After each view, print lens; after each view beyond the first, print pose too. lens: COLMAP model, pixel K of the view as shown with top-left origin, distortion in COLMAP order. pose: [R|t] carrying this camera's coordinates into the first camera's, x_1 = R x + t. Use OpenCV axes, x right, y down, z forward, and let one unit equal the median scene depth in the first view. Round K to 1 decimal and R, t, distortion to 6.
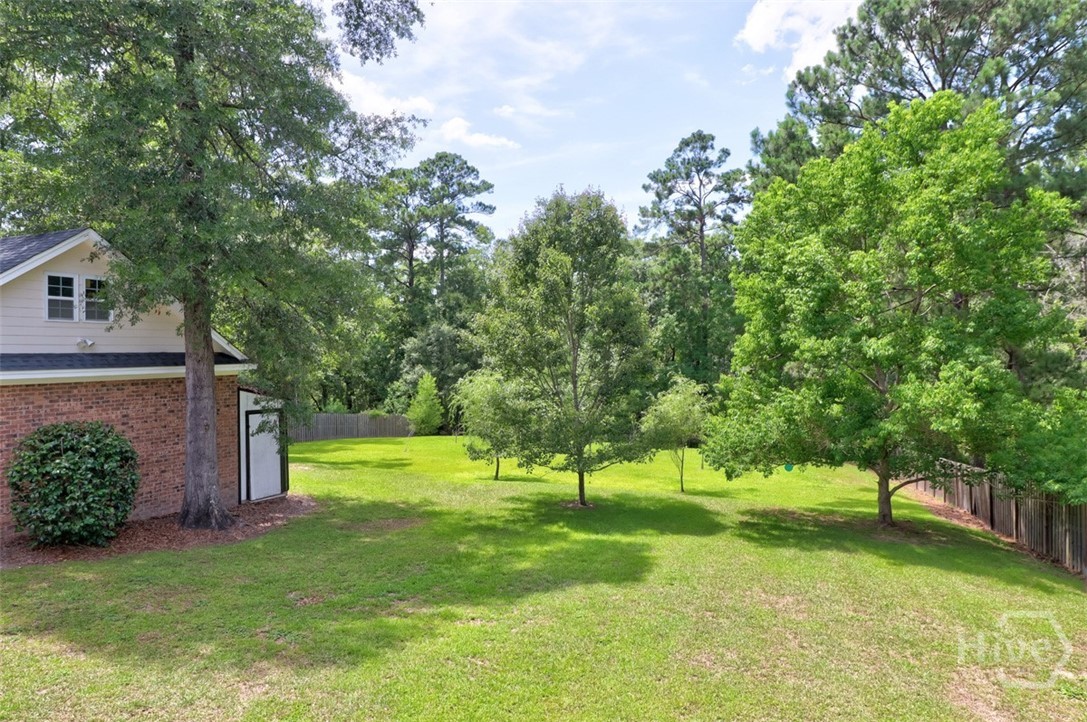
lens RADIAL K [[701.3, 0, 543.5], [0, 701.3, 361.0], [0, 0, 1]] dist [-0.002365, 0.000110]
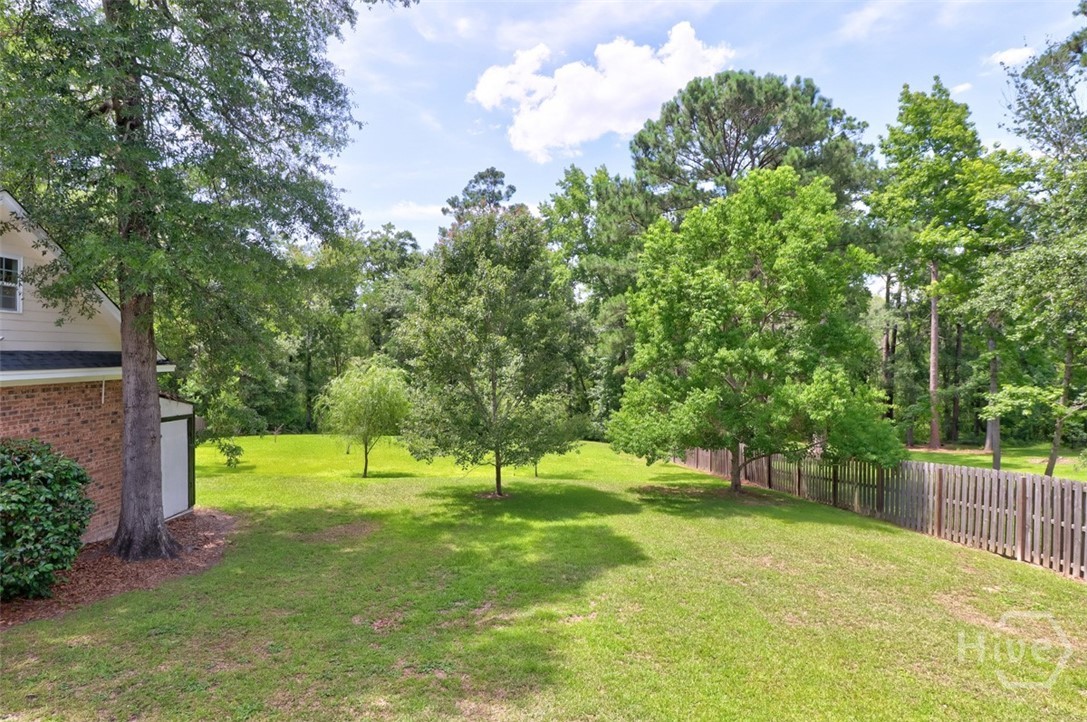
lens RADIAL K [[602.2, 0, 543.5], [0, 602.2, 361.0], [0, 0, 1]] dist [-0.000488, -0.000806]
pose [[0.916444, 0.010752, 0.400019, -0.334466], [-0.009997, 0.999942, -0.003975, -0.003172], [-0.400038, -0.000356, 0.916498, 0.134727]]
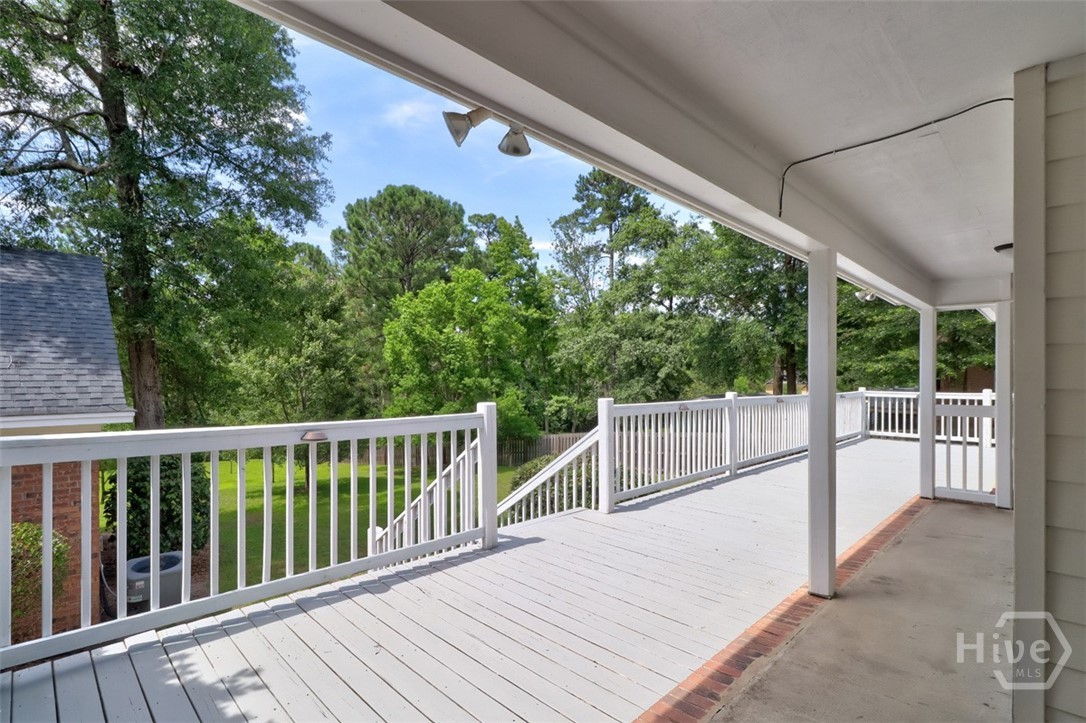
lens RADIAL K [[515.5, 0, 543.6], [0, 515.5, 379.7], [0, 0, 1]] dist [0.000257, -0.000001]
pose [[0.403303, 0.007794, 0.915033, -0.948972], [0.007346, 0.999904, -0.011755, -0.007639], [-0.915037, 0.011463, 0.403207, 0.139697]]
